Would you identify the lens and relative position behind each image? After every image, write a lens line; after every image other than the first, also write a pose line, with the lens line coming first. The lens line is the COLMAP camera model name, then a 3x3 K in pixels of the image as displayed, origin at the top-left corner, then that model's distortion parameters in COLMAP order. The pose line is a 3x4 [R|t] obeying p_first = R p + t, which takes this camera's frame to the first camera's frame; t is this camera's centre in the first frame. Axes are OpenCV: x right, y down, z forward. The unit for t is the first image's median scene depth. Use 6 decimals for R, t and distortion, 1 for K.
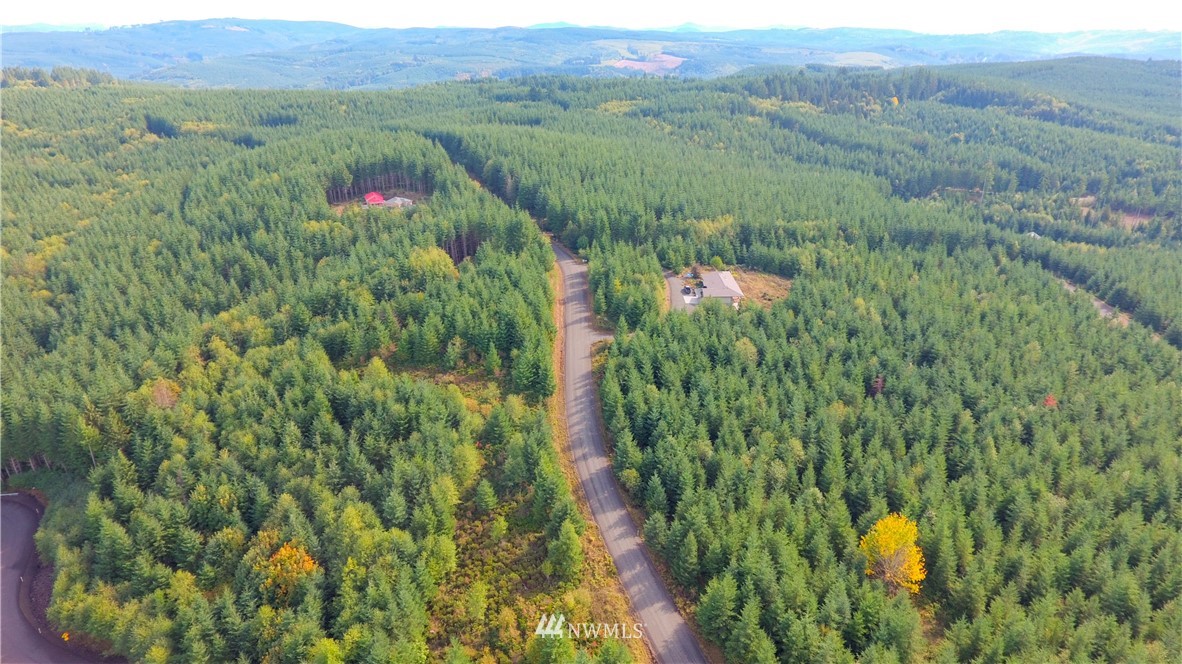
lens RADIAL K [[699.6, 0, 589.0], [0, 699.6, 334.6], [0, 0, 1]] dist [-0.011659, 0.002571]
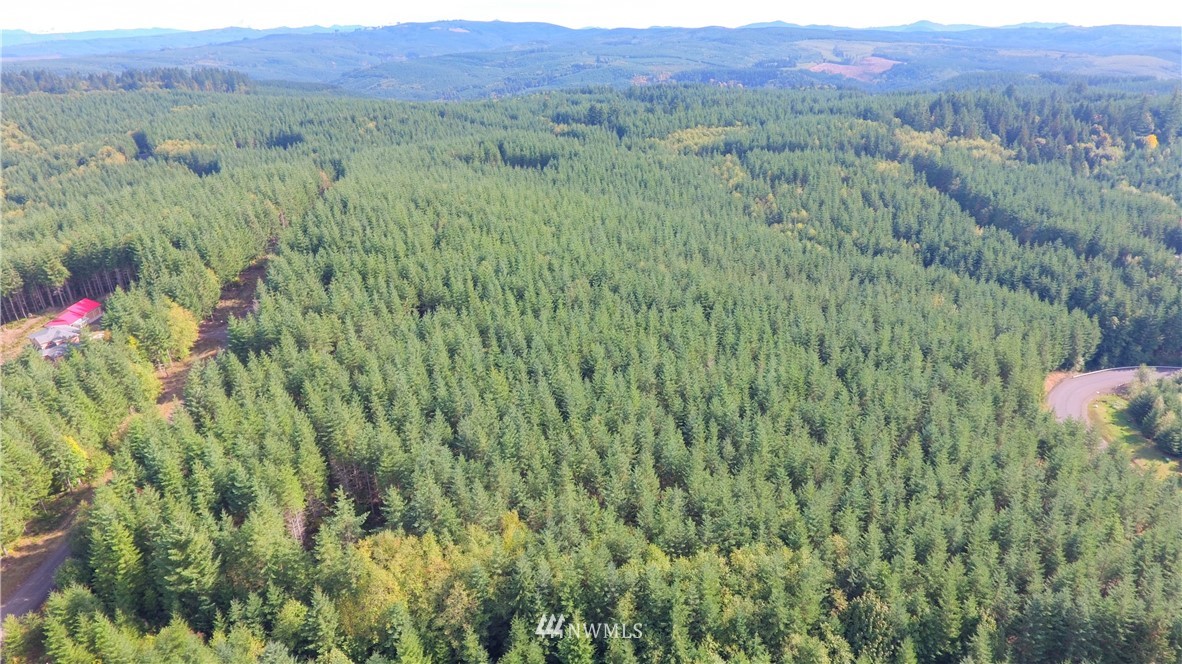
lens RADIAL K [[699.6, 0, 591.7], [0, 699.6, 333.1], [0, 0, 1]] dist [-0.011659, 0.002571]
pose [[0.959197, 0.106665, -0.261847, 0.182983], [-0.107116, 0.994167, 0.012597, -0.155492], [0.261664, 0.015965, 0.965027, 0.358717]]
